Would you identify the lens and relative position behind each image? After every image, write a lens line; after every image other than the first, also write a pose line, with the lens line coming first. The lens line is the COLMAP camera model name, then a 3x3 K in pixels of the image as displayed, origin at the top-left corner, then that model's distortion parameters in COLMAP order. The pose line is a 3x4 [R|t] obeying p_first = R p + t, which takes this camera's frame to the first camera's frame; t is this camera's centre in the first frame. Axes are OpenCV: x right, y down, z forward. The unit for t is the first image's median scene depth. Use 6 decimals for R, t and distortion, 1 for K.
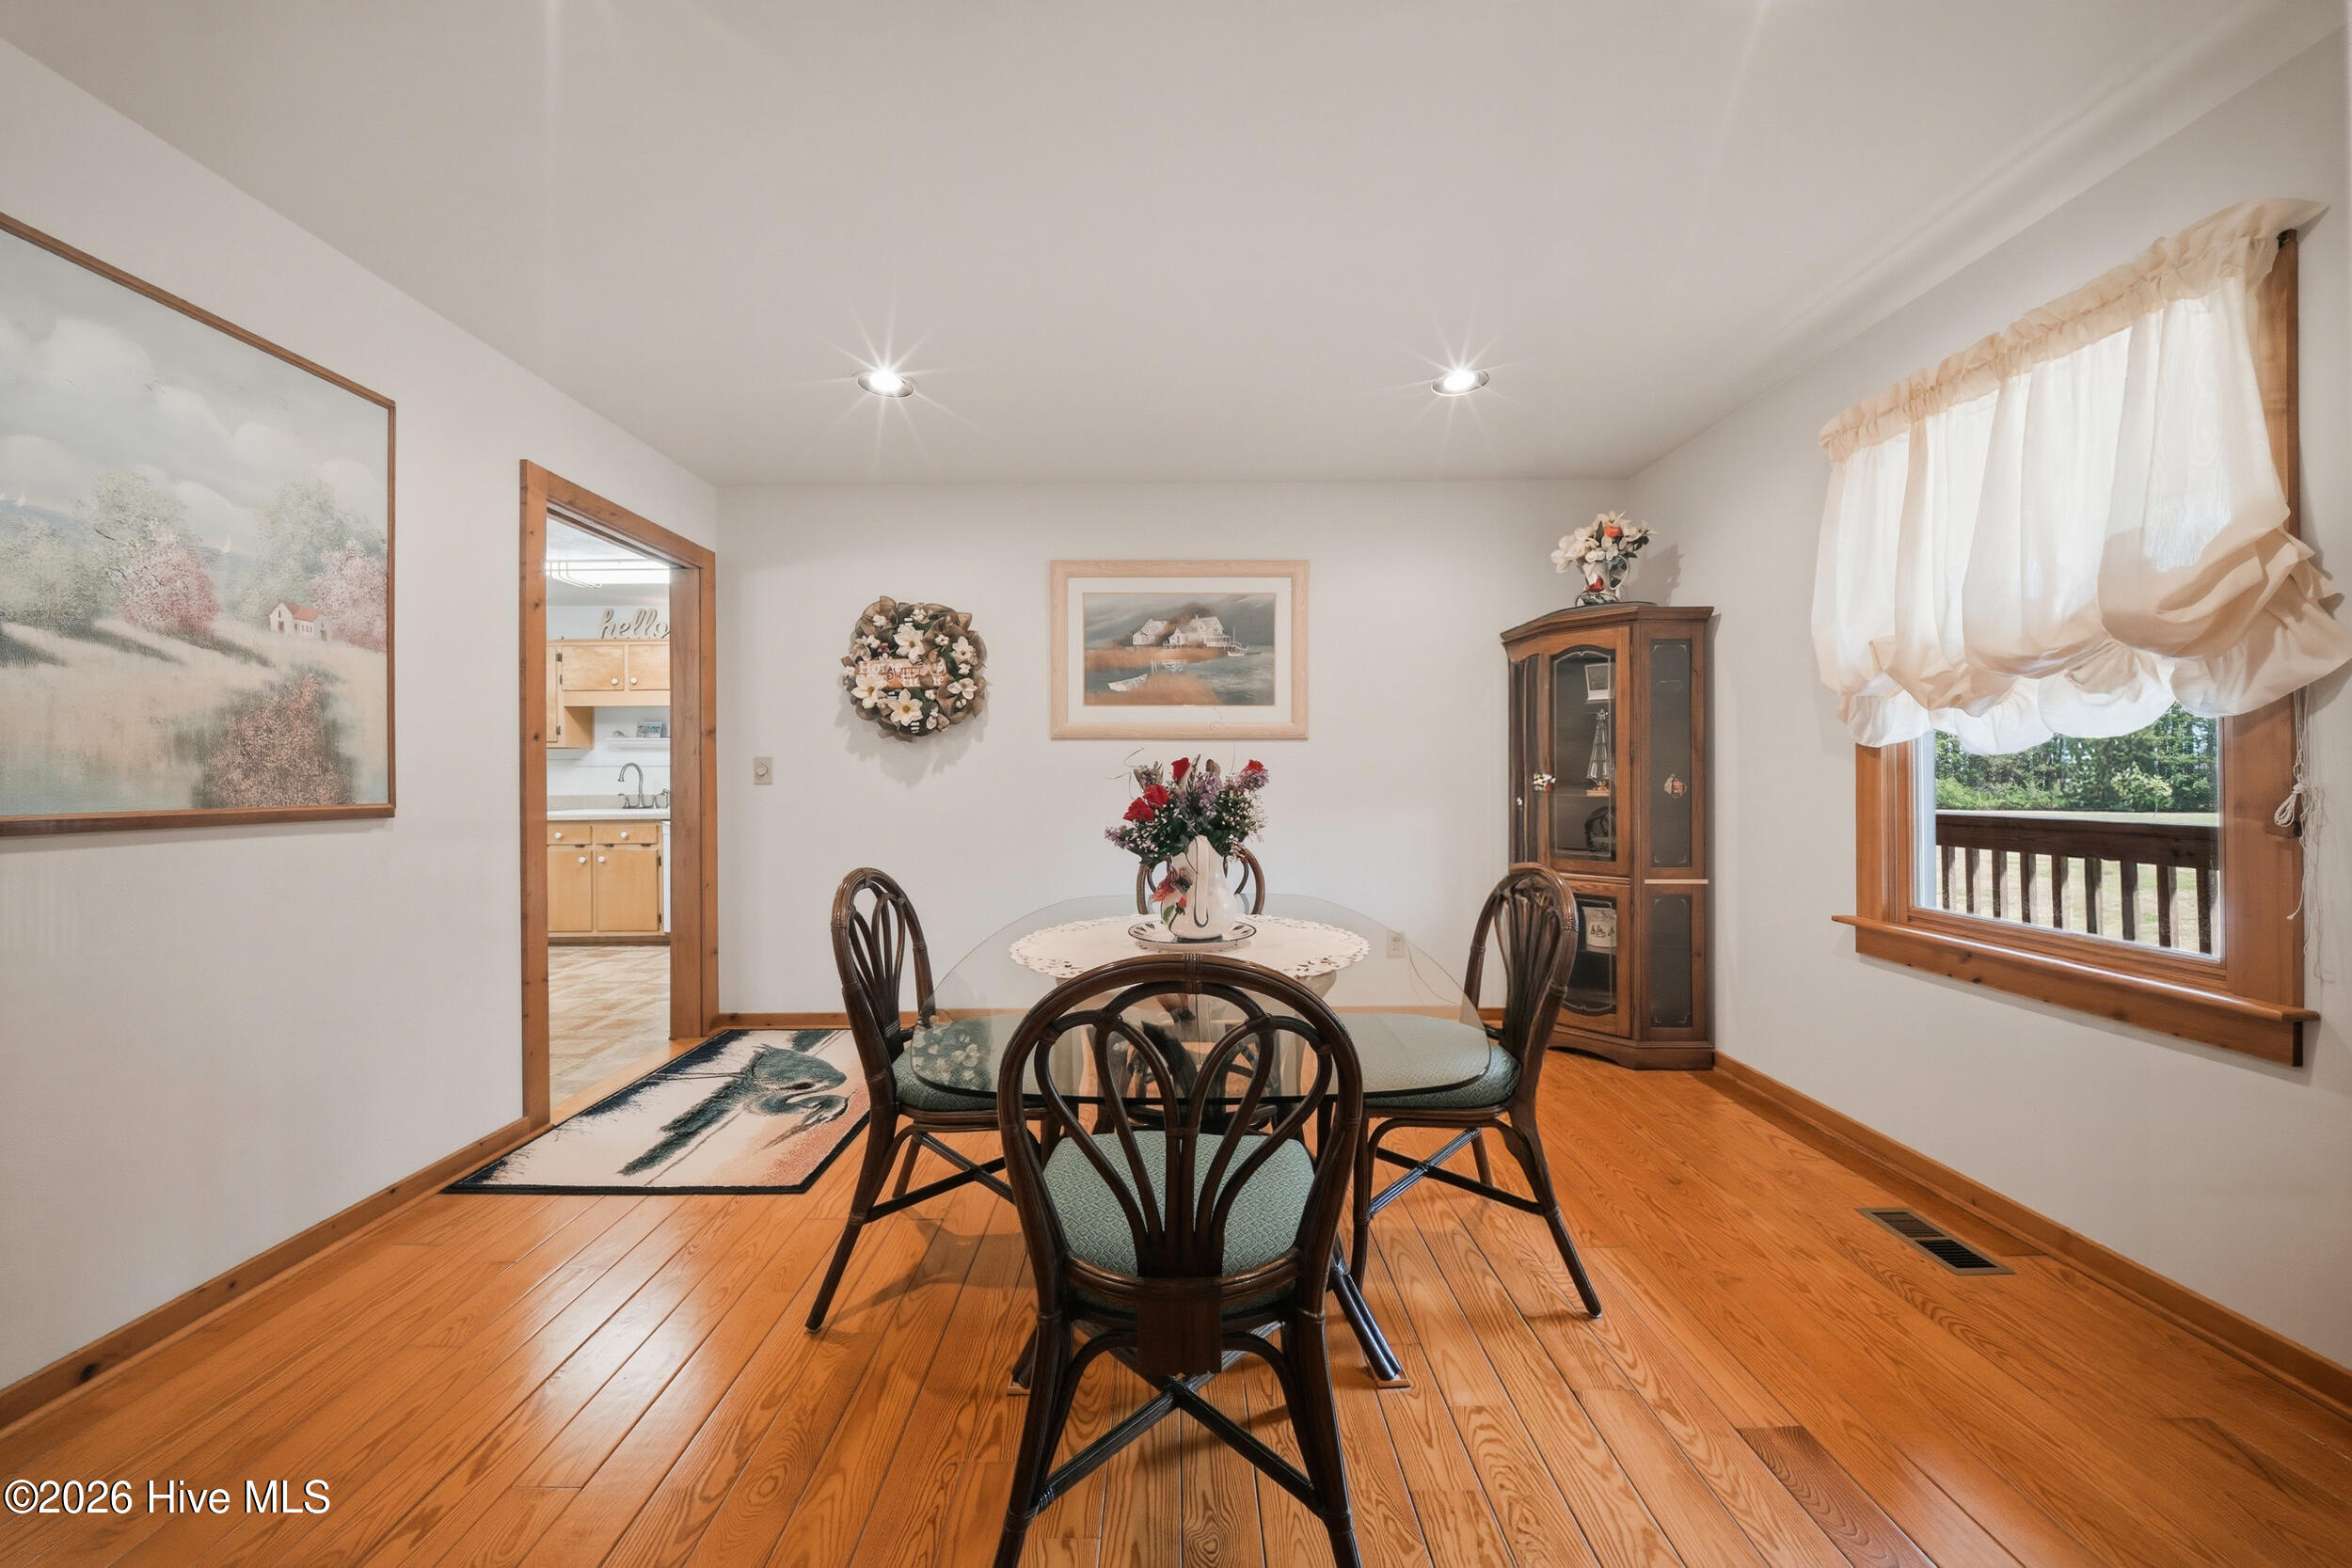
lens RADIAL K [[870.2, 0, 1171.8], [0, 870.2, 771.4], [0, 0, 1]] dist [0.000558, 0.000064]
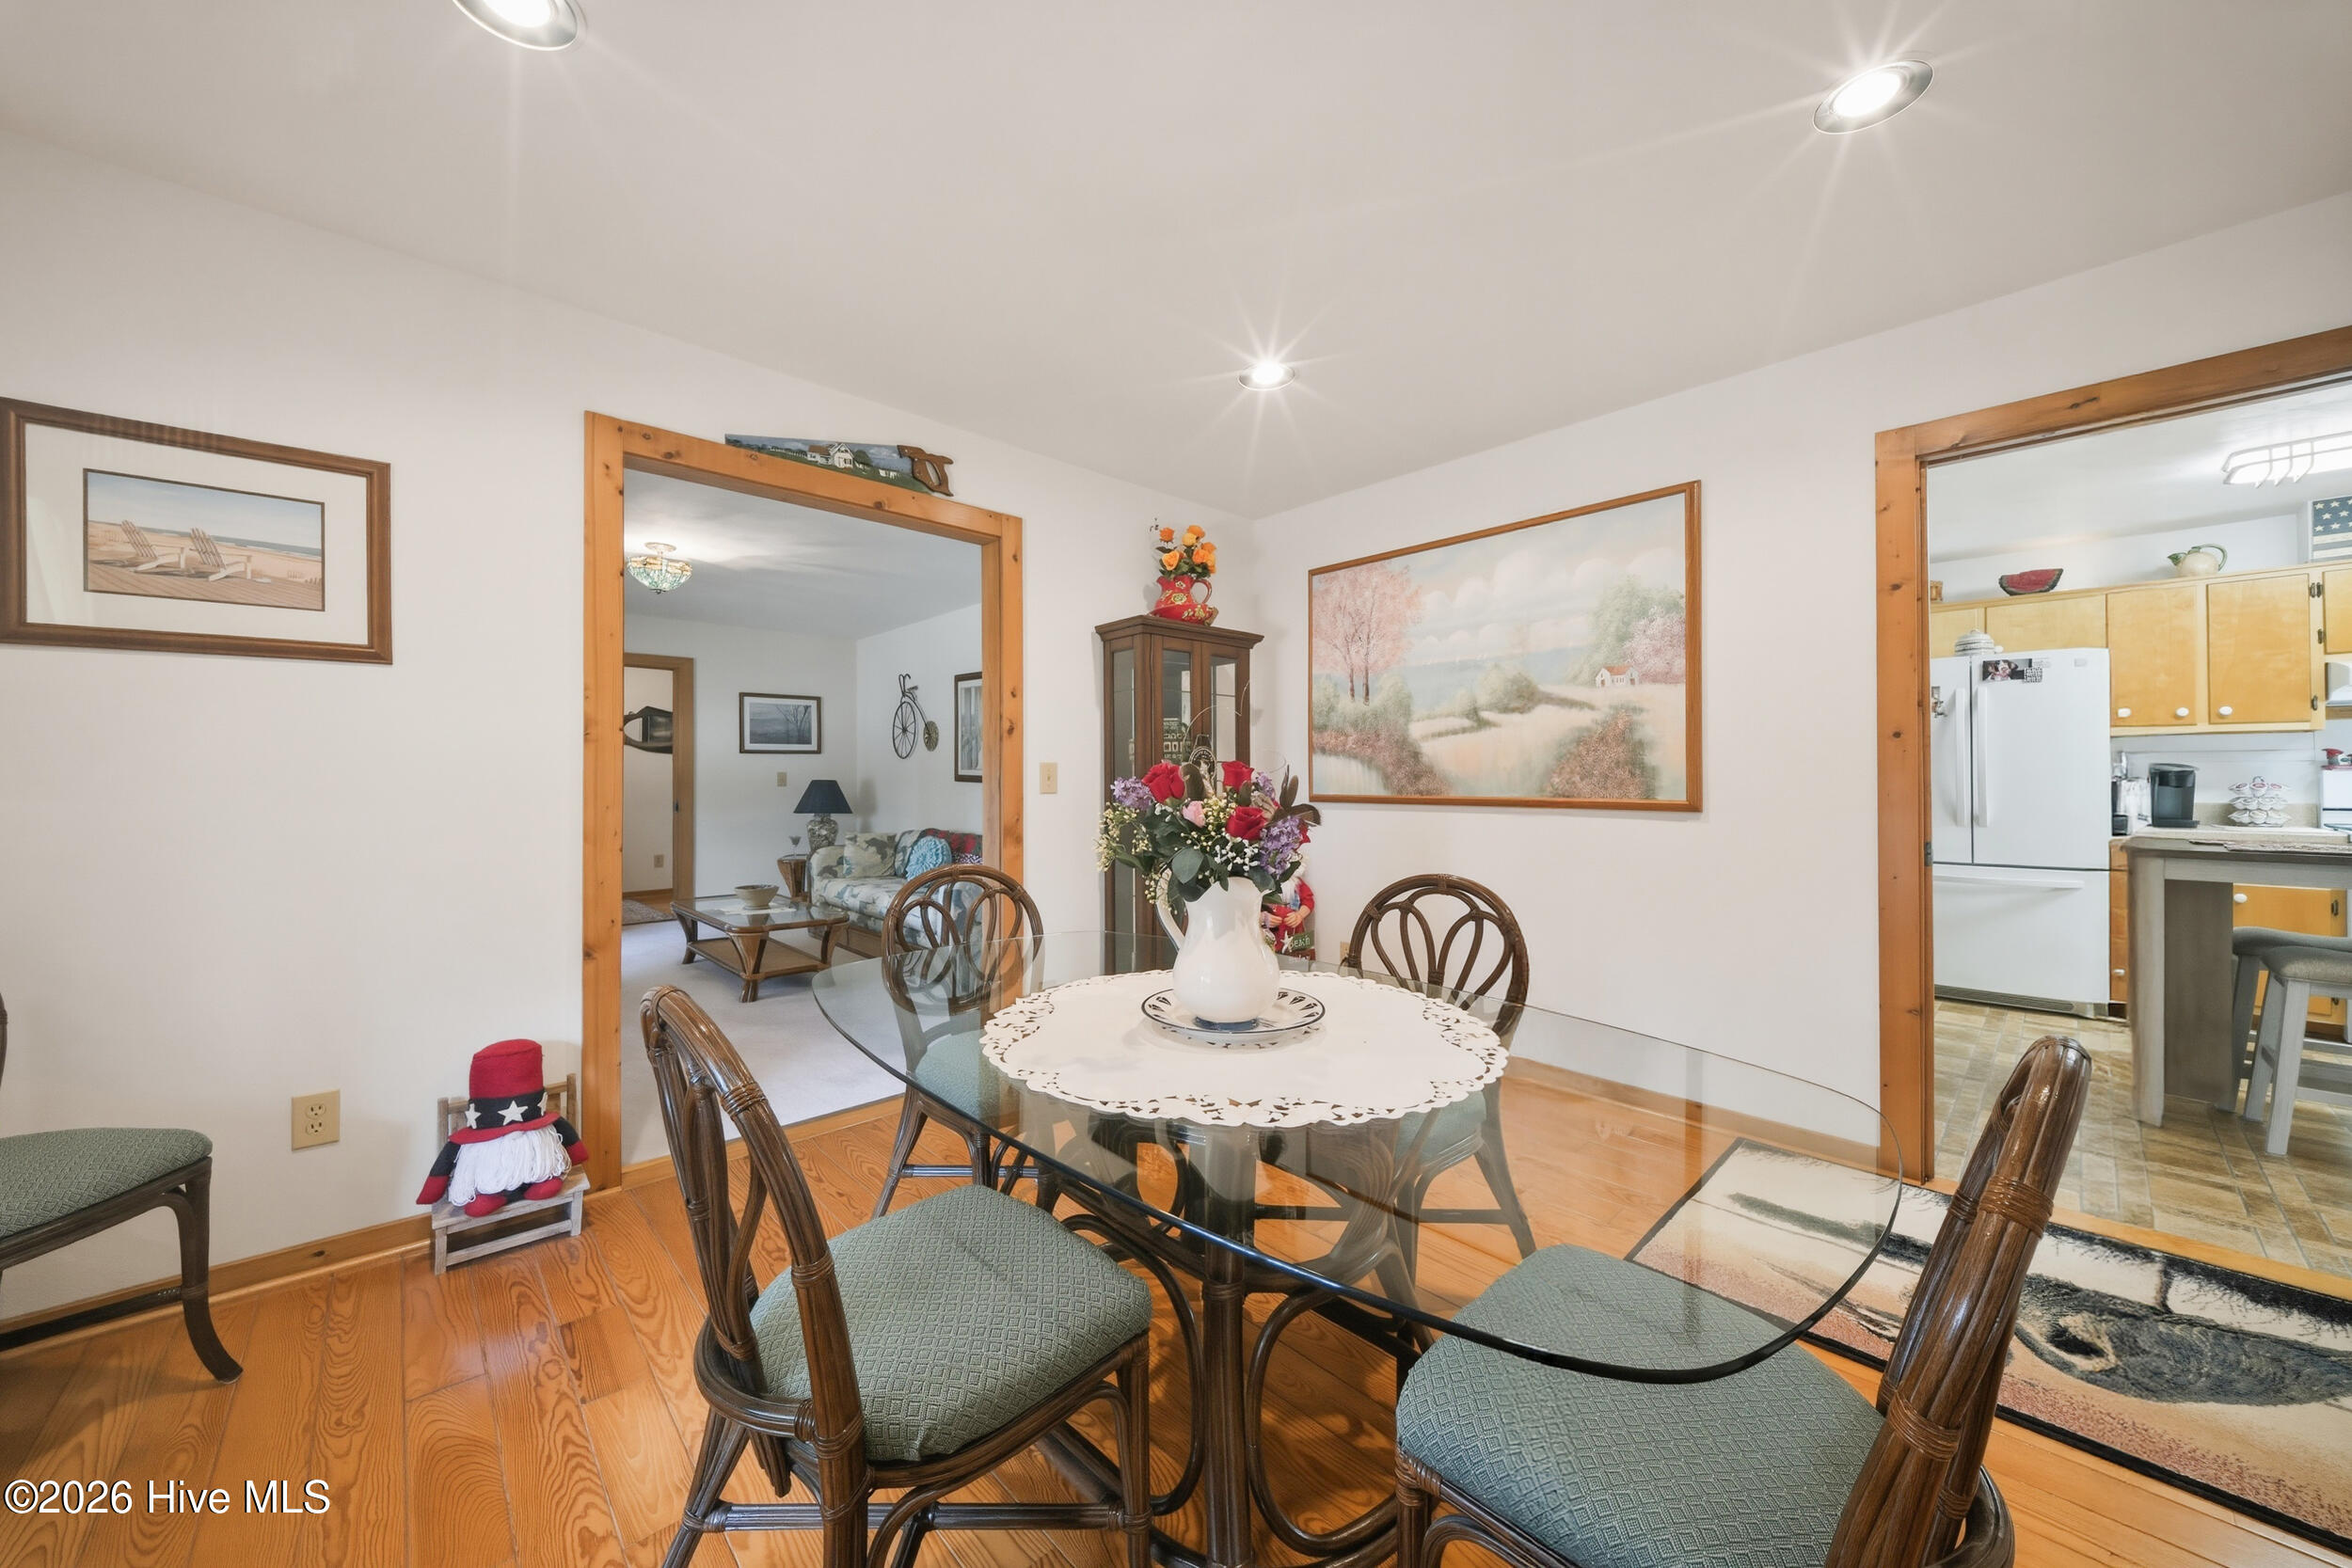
lens RADIAL K [[870.2, 0, 1171.5], [0, 870.2, 783.1], [0, 0, 1]] dist [0.000558, 0.000064]
pose [[-0.749201, 0.010259, -0.662263, 0.555096], [0.008855, 0.999946, 0.005472, -0.003177], [0.662283, -0.001764, -0.749252, 1.574682]]
